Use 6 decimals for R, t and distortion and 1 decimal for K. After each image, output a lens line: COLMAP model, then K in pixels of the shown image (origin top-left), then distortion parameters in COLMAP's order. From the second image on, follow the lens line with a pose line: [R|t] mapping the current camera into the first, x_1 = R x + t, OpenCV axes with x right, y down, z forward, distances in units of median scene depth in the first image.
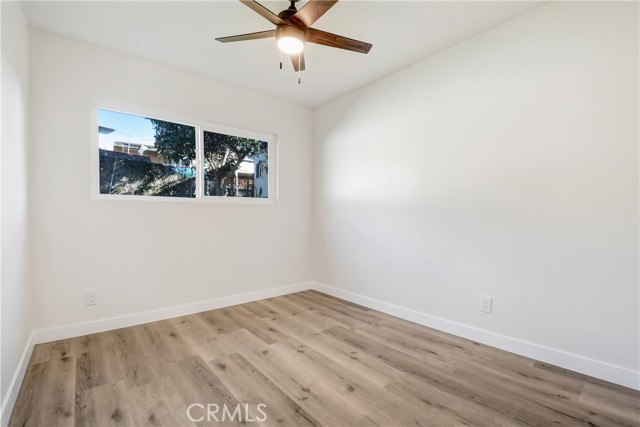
lens RADIAL K [[285.9, 0, 320.0], [0, 285.9, 213.5], [0, 0, 1]] dist [-0.000426, -0.009382]
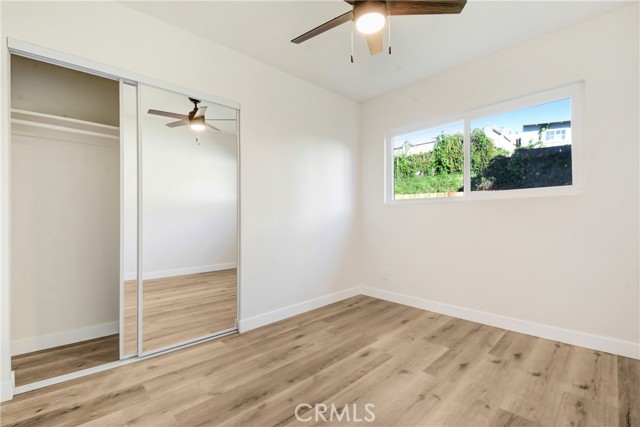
lens RADIAL K [[285.9, 0, 320.0], [0, 285.9, 213.5], [0, 0, 1]] dist [-0.000426, -0.009382]
pose [[0.081879, -0.004913, -0.996630, 0.675928], [0.014966, 0.999881, -0.003699, 0.012572], [0.996530, -0.014613, 0.081943, 0.724298]]
